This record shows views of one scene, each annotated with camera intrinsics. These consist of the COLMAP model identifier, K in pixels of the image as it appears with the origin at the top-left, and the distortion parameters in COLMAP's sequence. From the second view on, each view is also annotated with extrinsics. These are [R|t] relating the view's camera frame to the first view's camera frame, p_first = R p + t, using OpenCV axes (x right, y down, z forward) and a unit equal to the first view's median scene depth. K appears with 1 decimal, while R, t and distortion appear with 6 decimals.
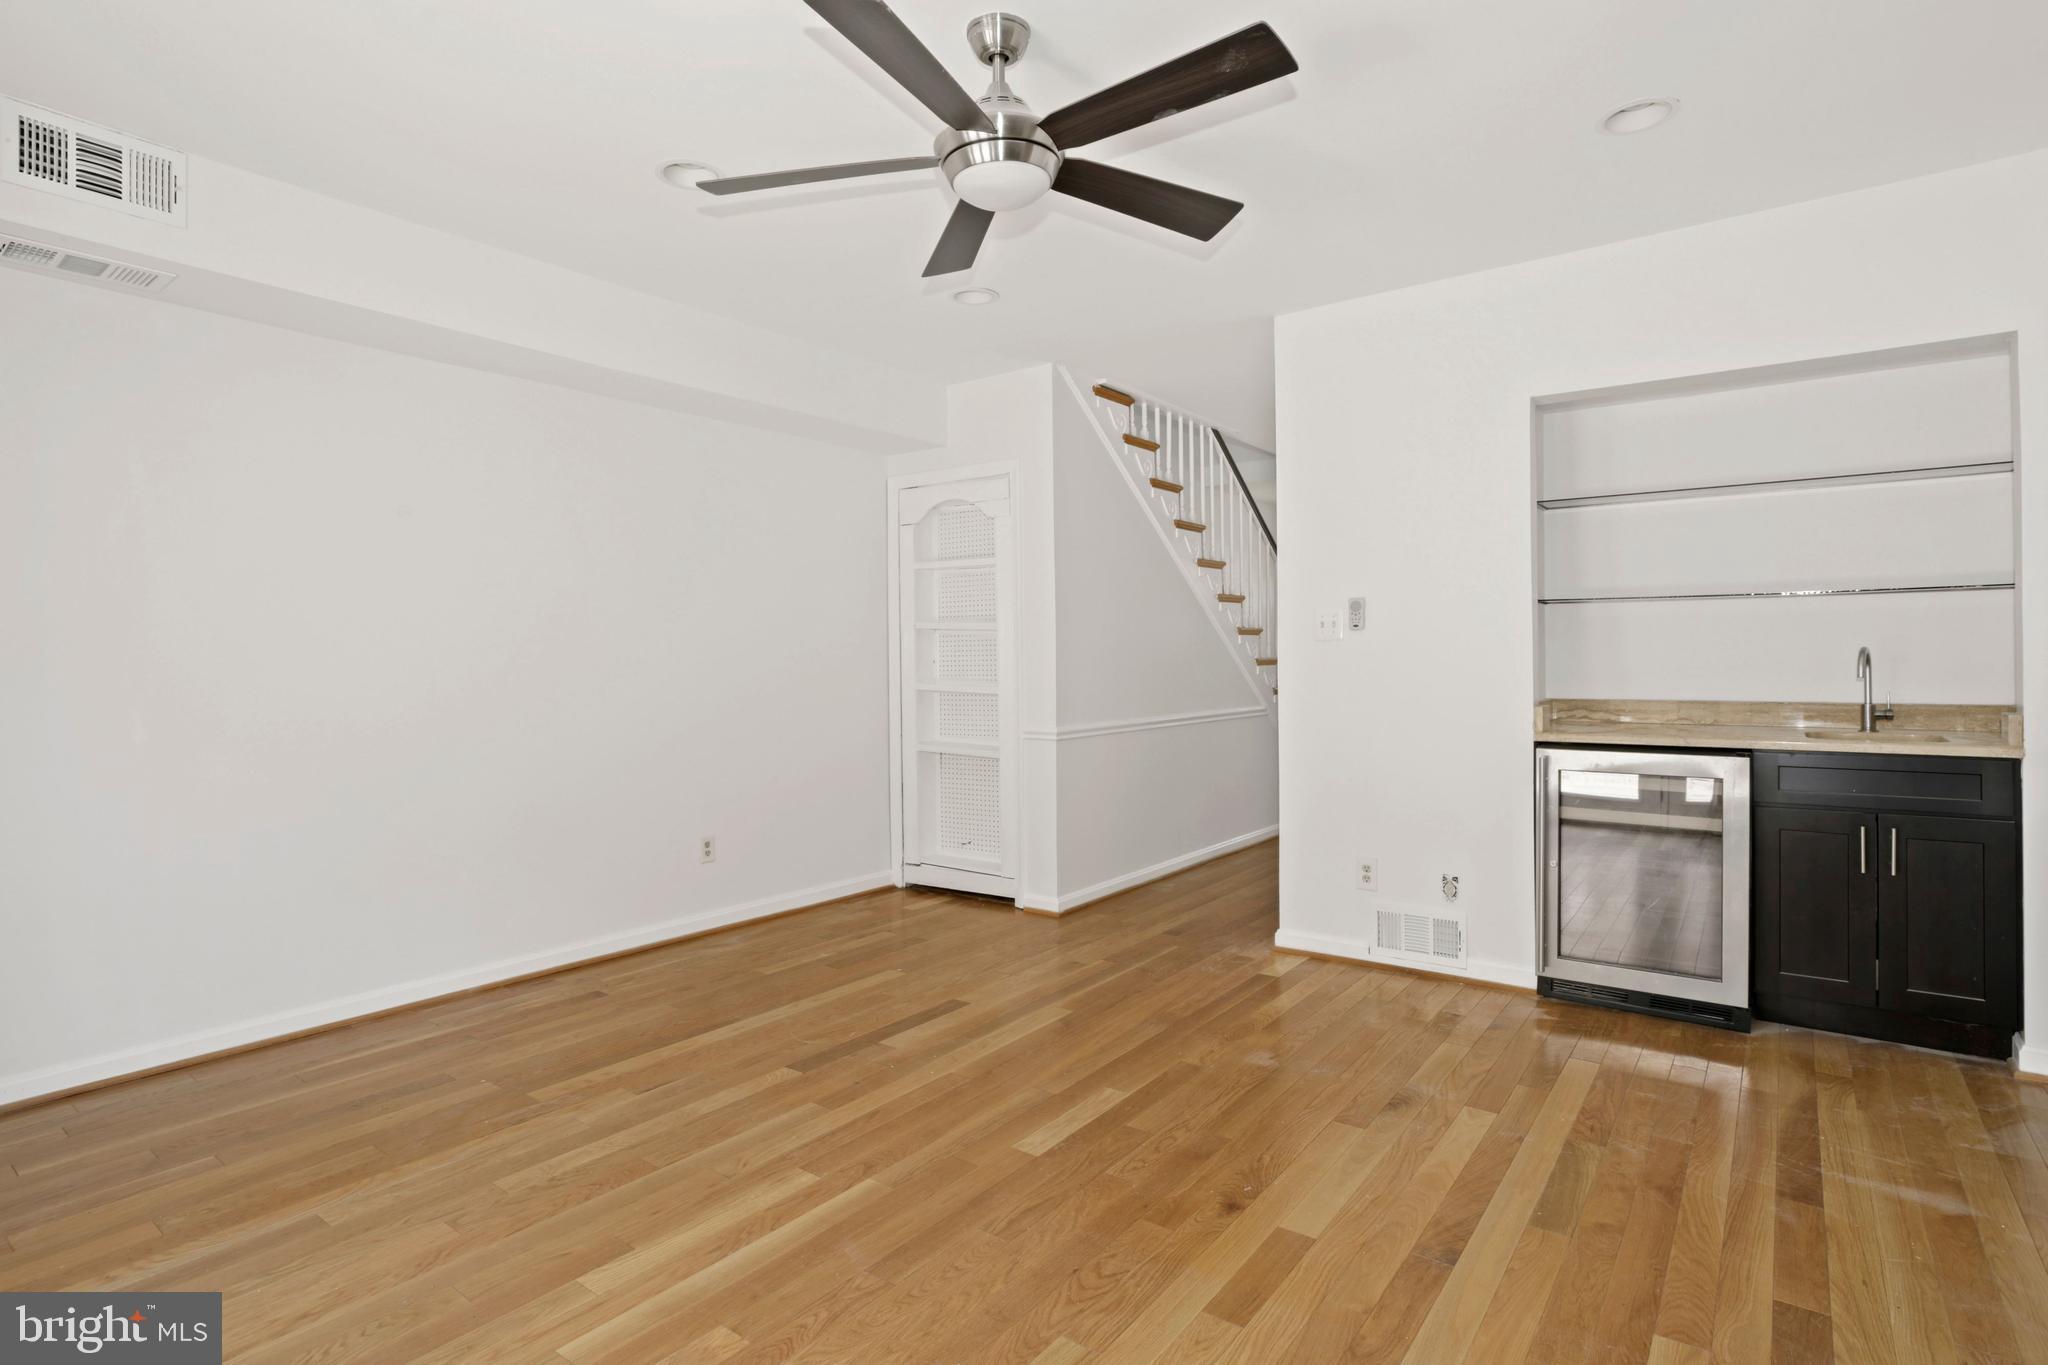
lens RADIAL K [[1037.3, 0, 1045.6], [0, 1037.3, 646.9], [0, 0, 1]] dist [-0.023155, 0.006091]
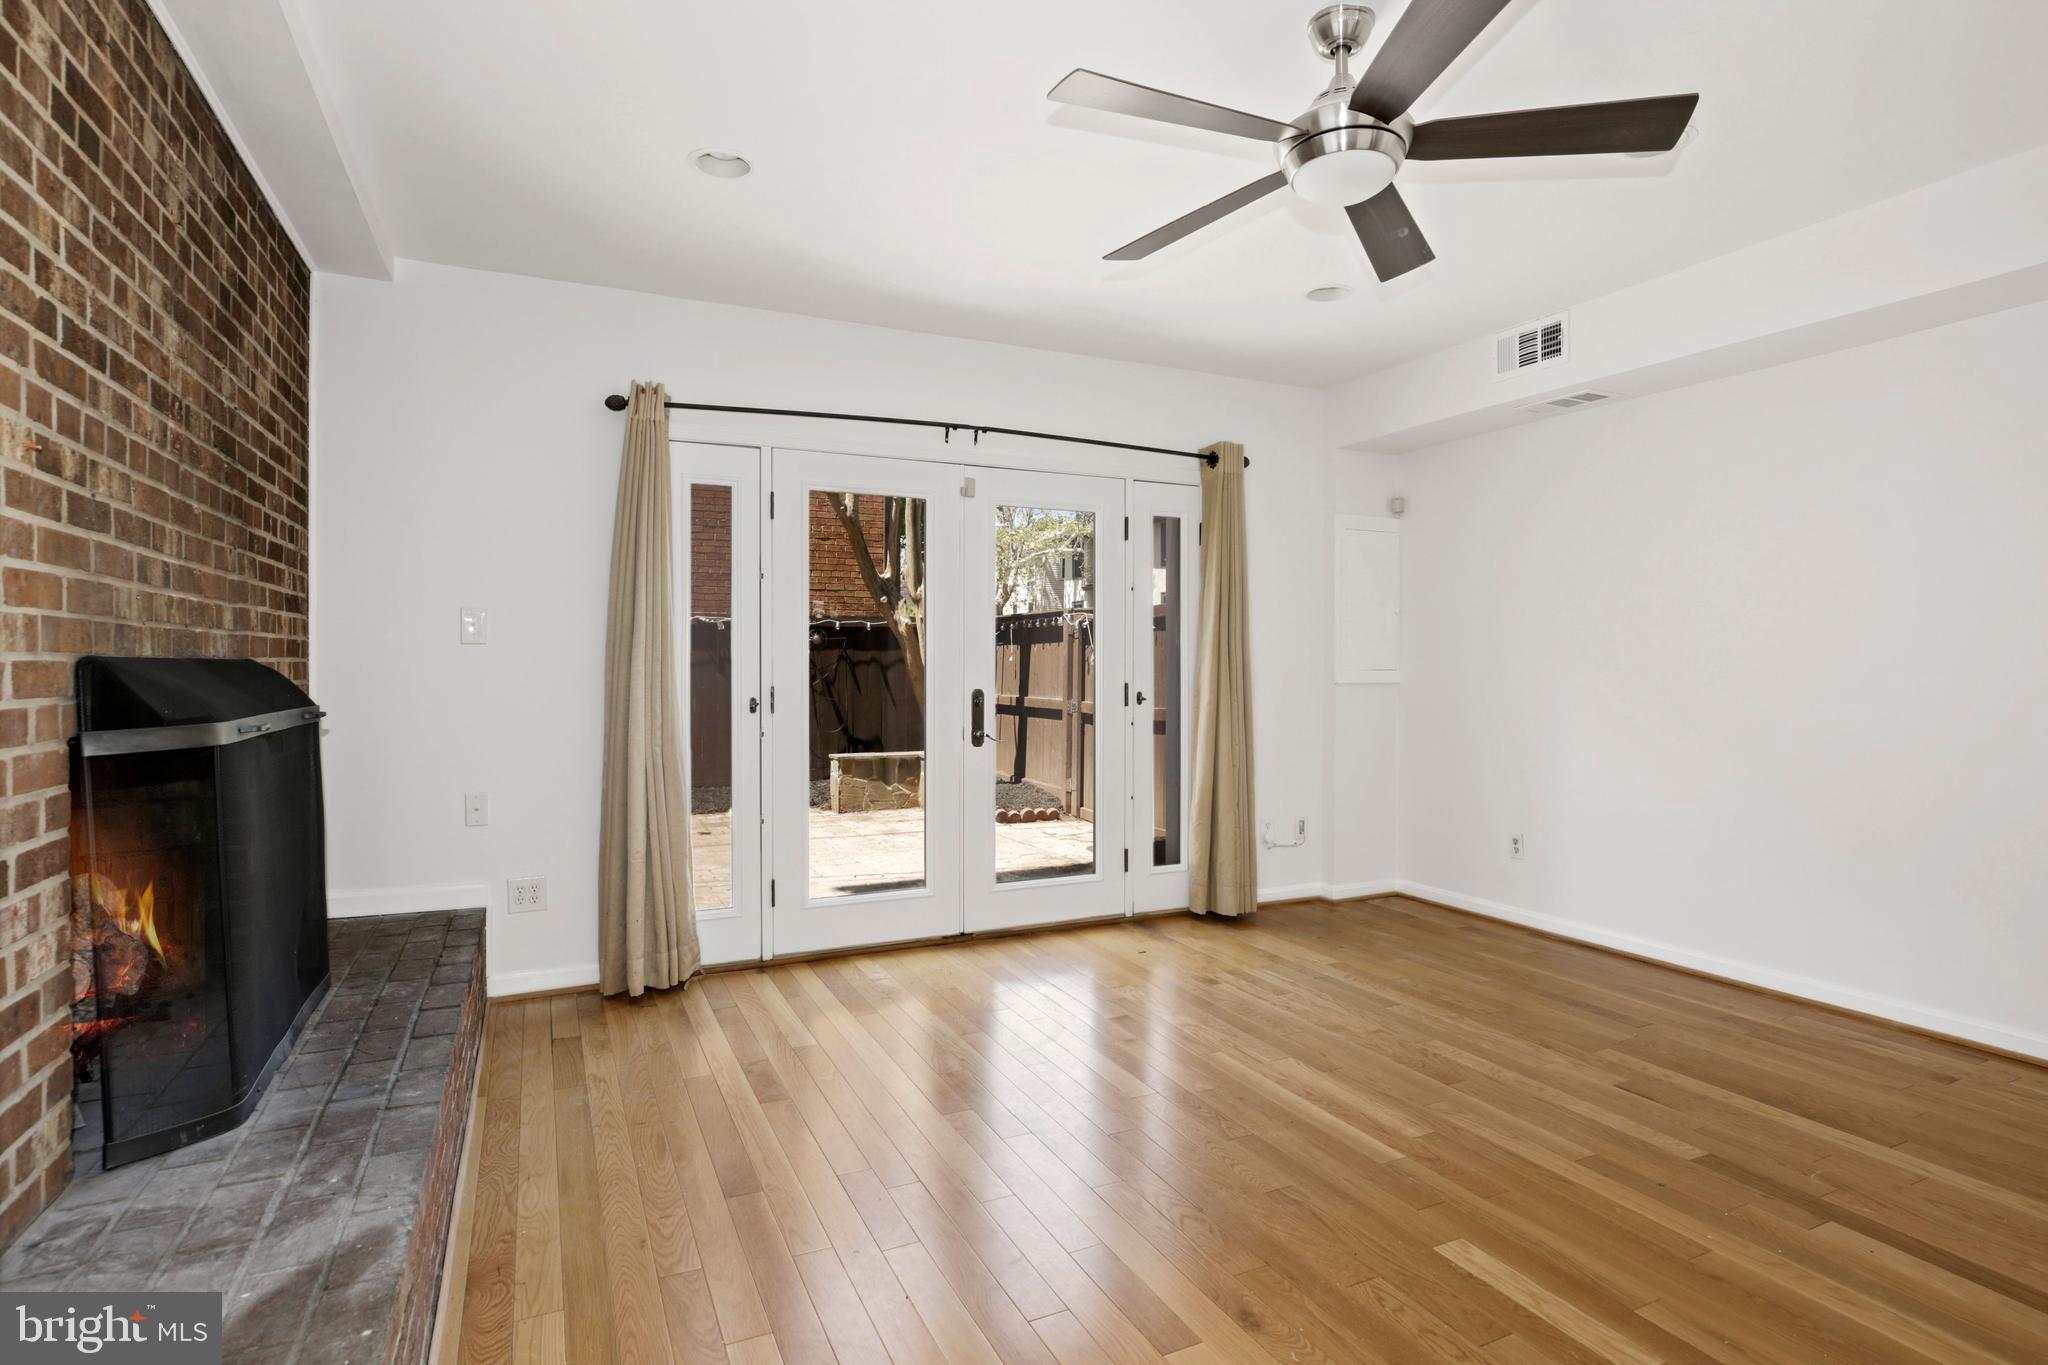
lens RADIAL K [[1037.3, 0, 1035.3], [0, 1037.3, 687.6], [0, 0, 1]] dist [-0.023155, 0.006091]
pose [[-0.464870, 0.024198, -0.885048, 0.727110], [0.010358, 0.999707, 0.021892, 0.008755], [0.885318, 0.001010, -0.464985, 0.910892]]
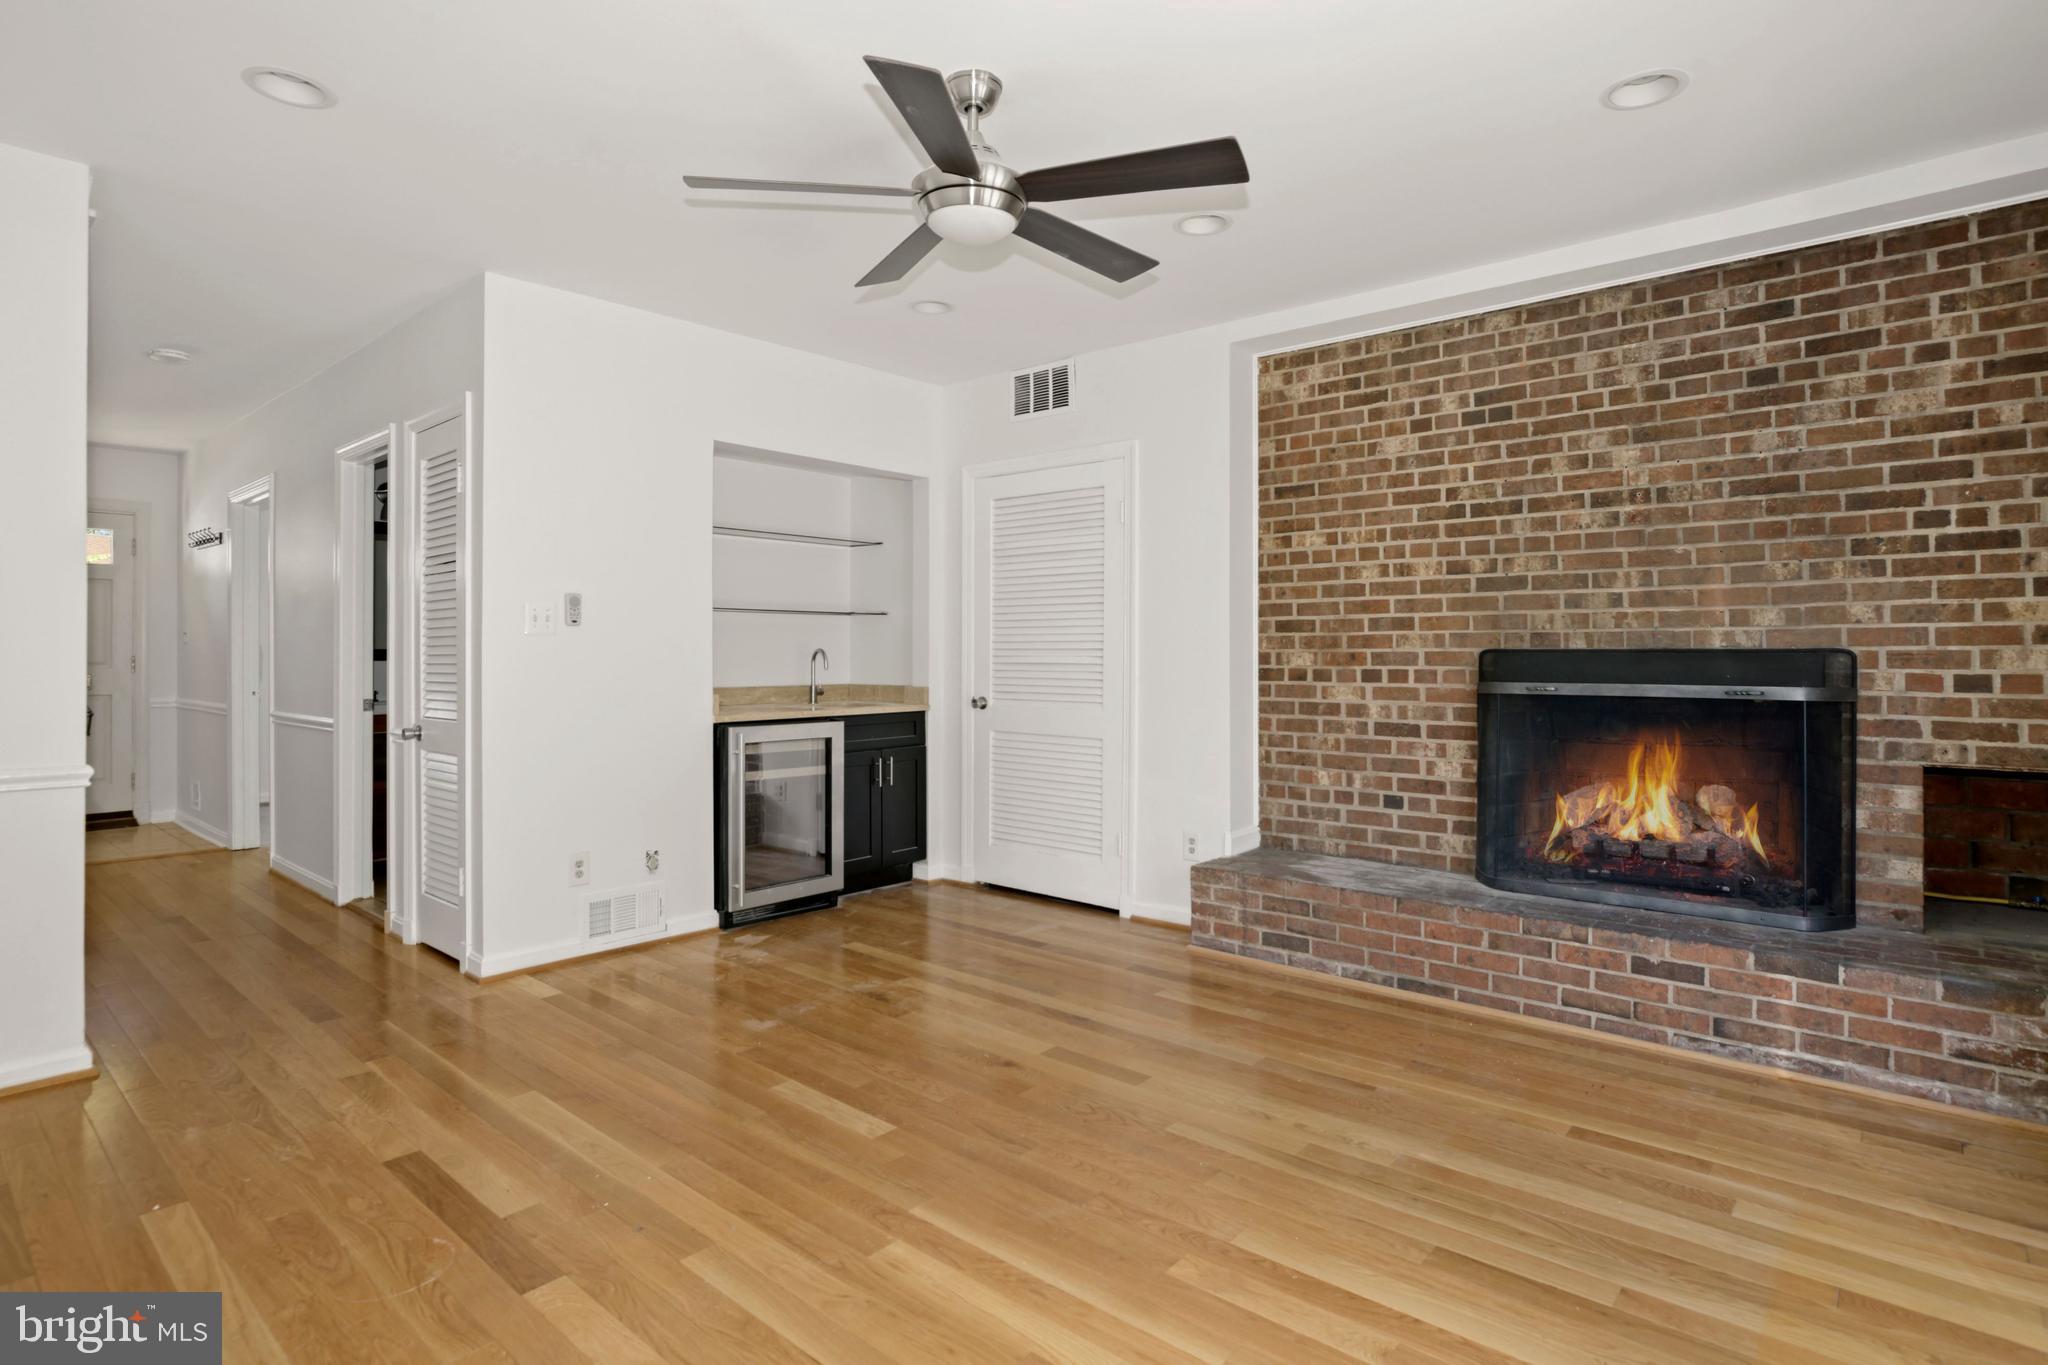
lens RADIAL K [[1037.3, 0, 988.2], [0, 1037.3, 637.2], [0, 0, 1]] dist [-0.023155, 0.006091]
pose [[0.115272, 0.018620, 0.993159, -0.867328], [-0.006242, 0.999818, -0.018020, 0.010588], [-0.993314, -0.004122, 0.115367, 0.651235]]
